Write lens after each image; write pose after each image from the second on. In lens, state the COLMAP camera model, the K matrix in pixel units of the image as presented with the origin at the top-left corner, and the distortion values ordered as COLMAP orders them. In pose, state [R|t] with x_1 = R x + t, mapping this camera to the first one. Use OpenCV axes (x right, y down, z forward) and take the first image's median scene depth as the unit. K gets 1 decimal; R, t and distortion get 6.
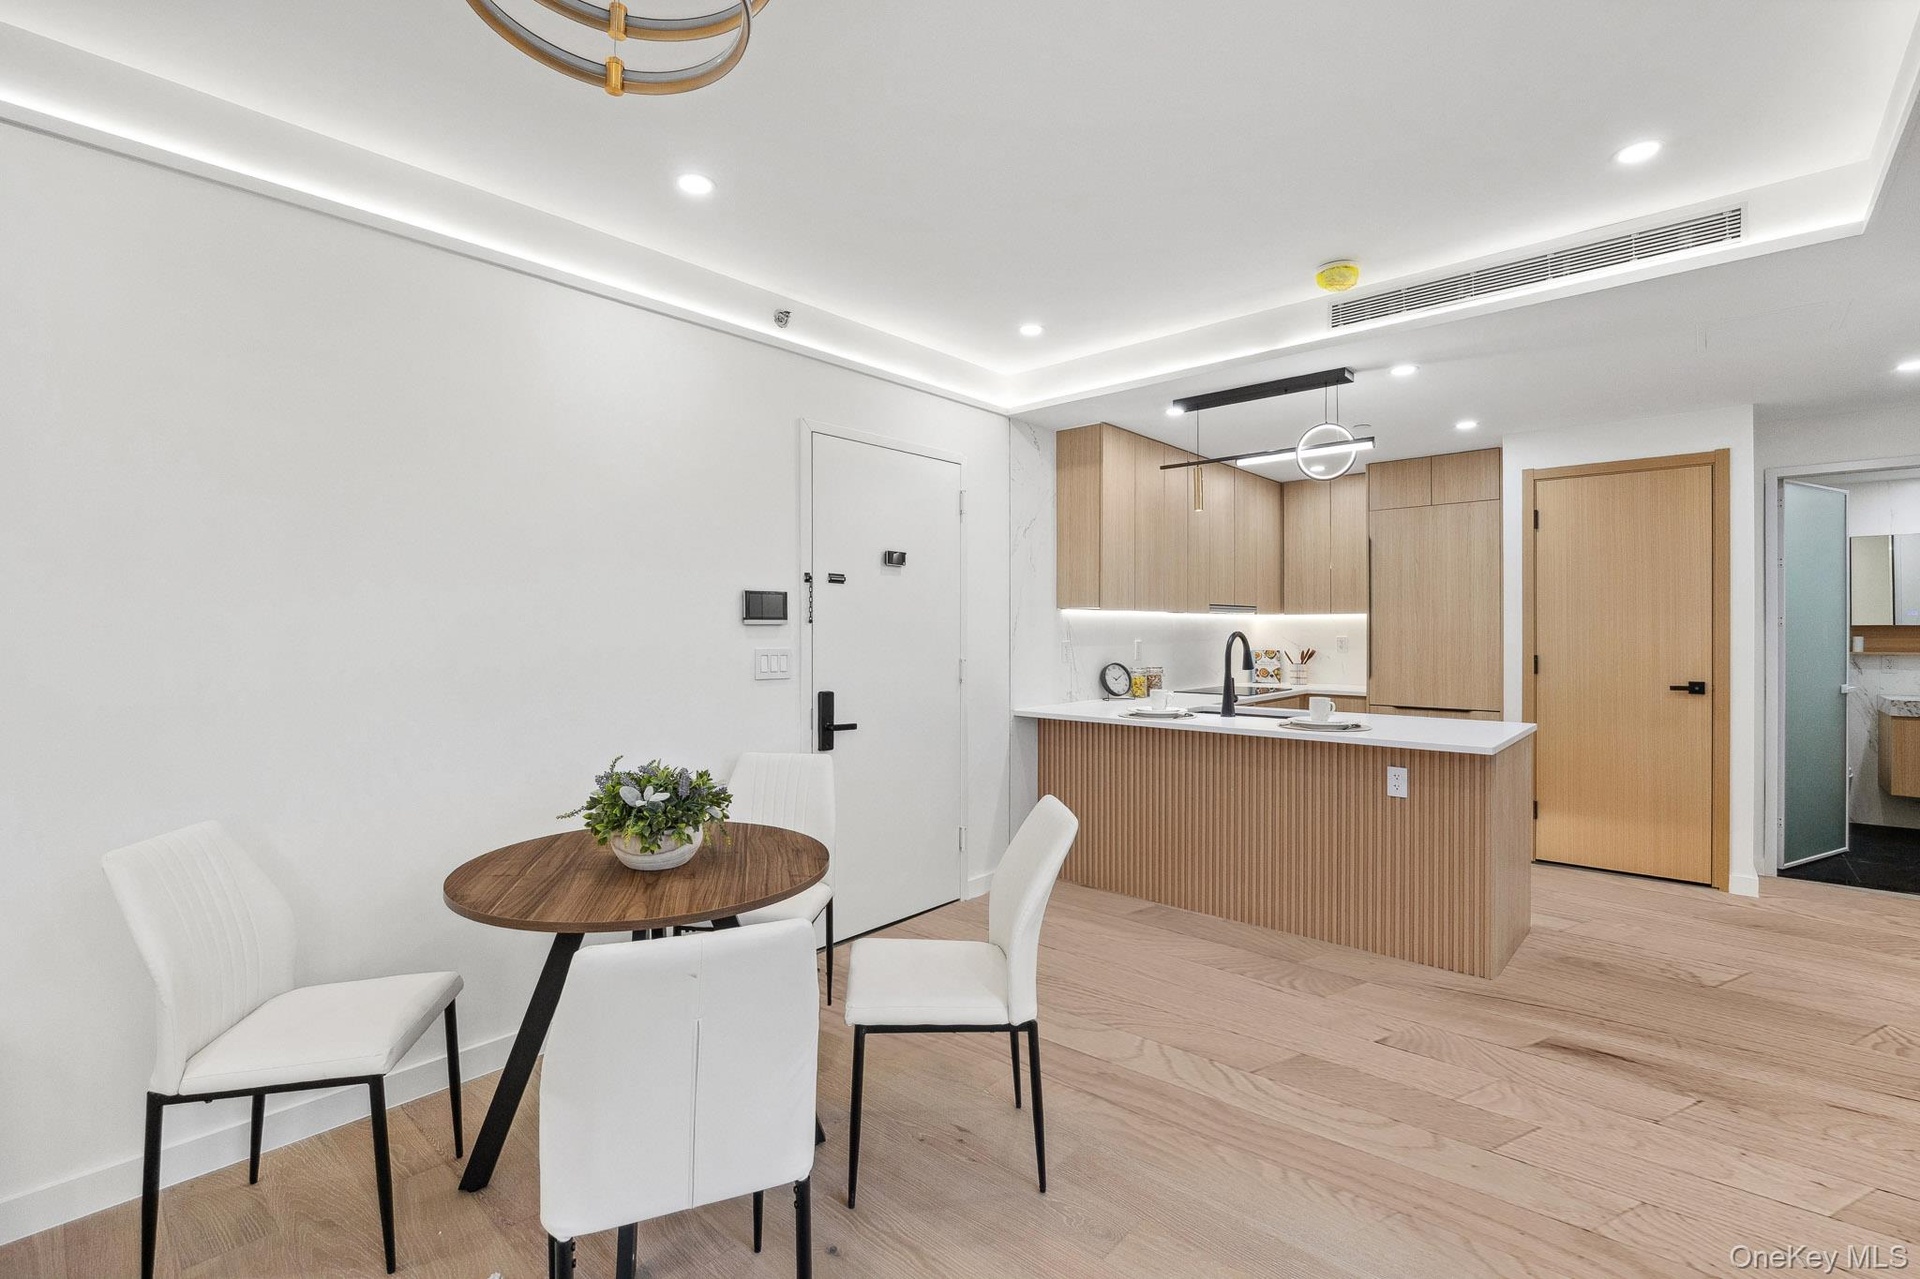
lens RADIAL K [[852.2, 0, 960.0], [0, 852.2, 639.5], [0, 0, 1]] dist [-0.003497, 0.000027]
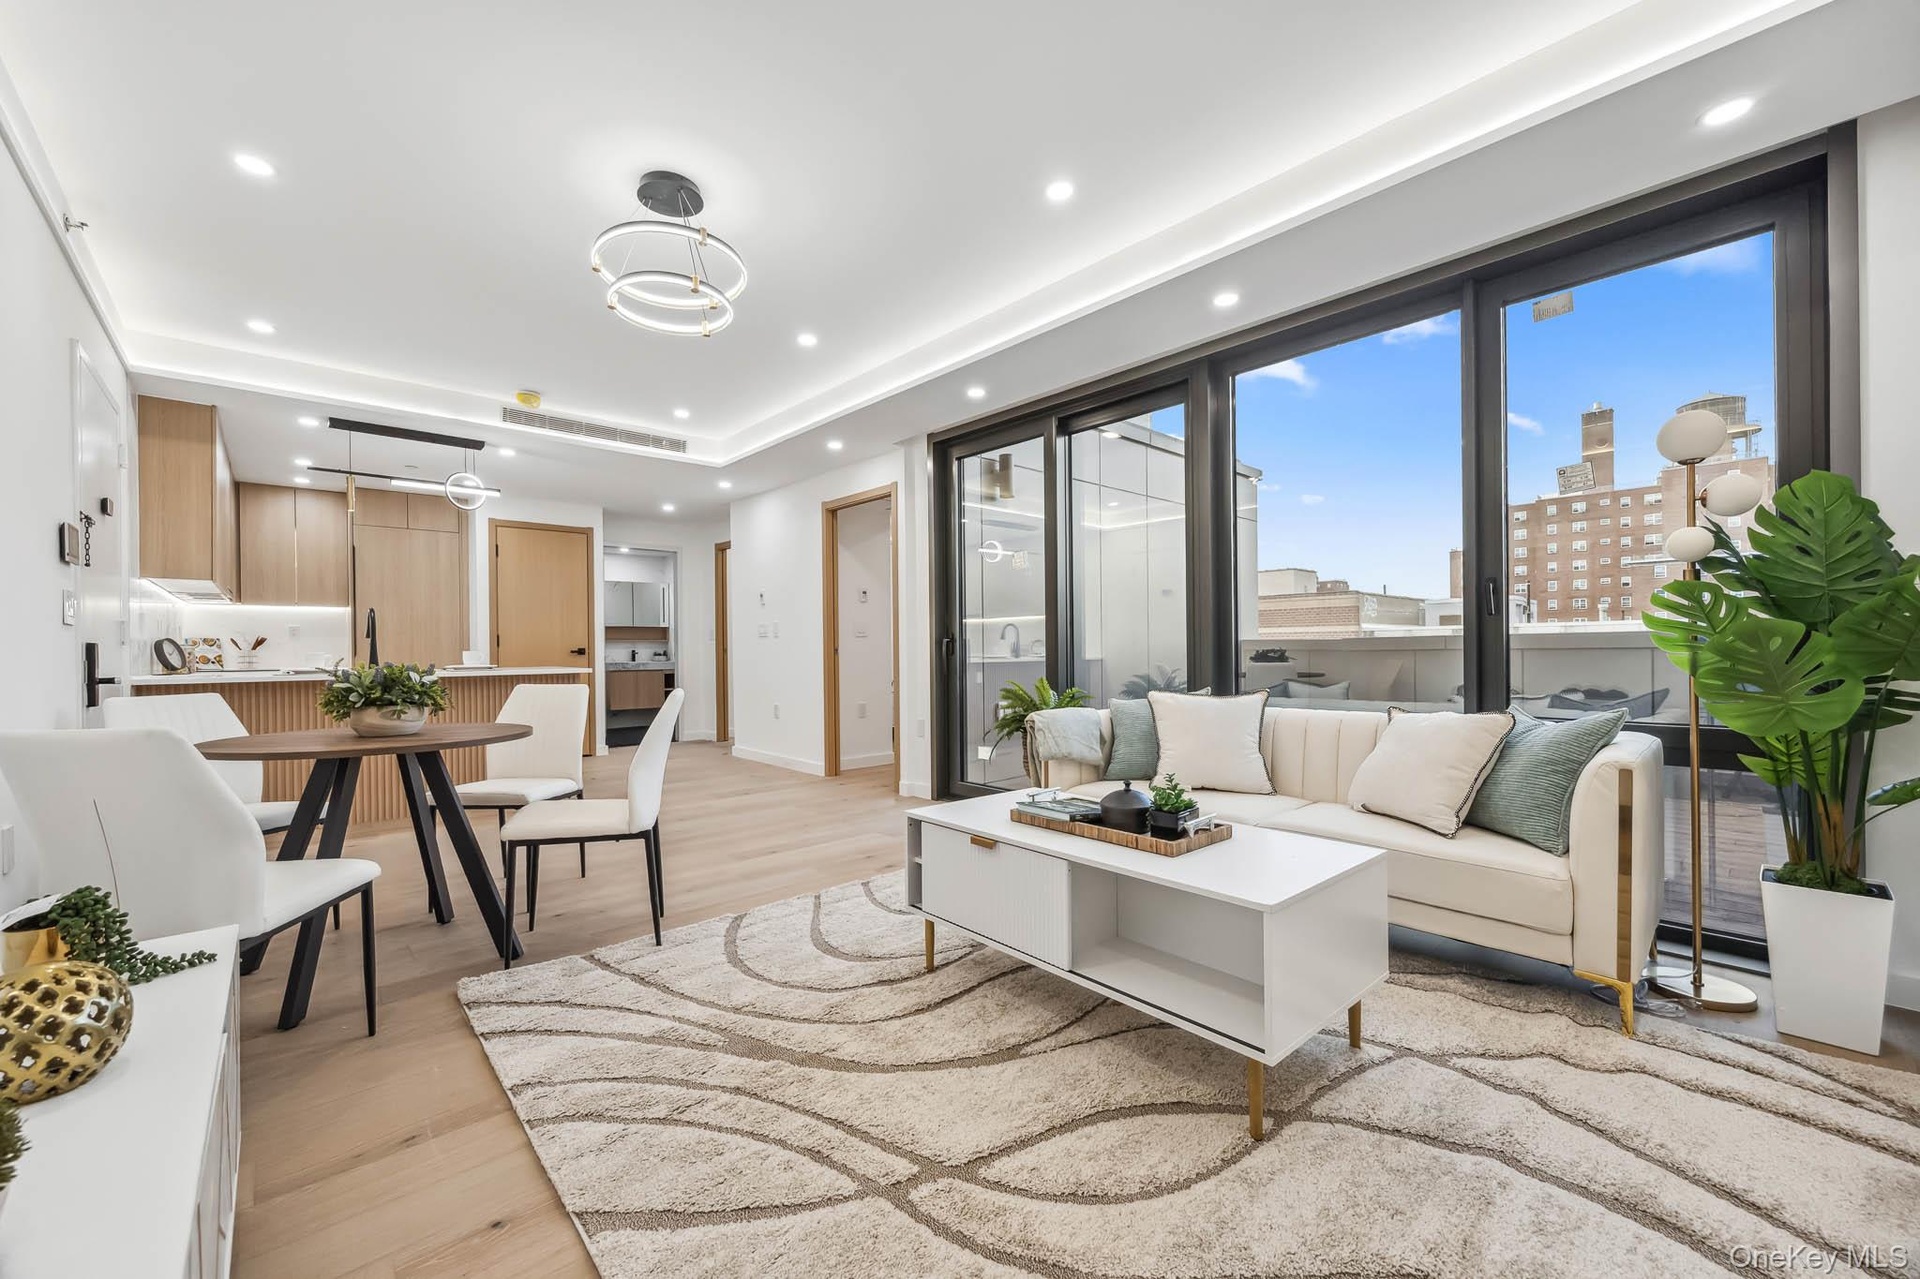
lens RADIAL K [[766.7, 0, 933.0], [0, 766.7, 643.3], [0, 0, 1]] dist [0.010417, 0.000032]
pose [[0.144812, 0.009307, 0.989415, -0.712064], [0.017609, 0.999773, -0.011982, 0.073465], [-0.989303, 0.019158, 0.144615, -0.019566]]
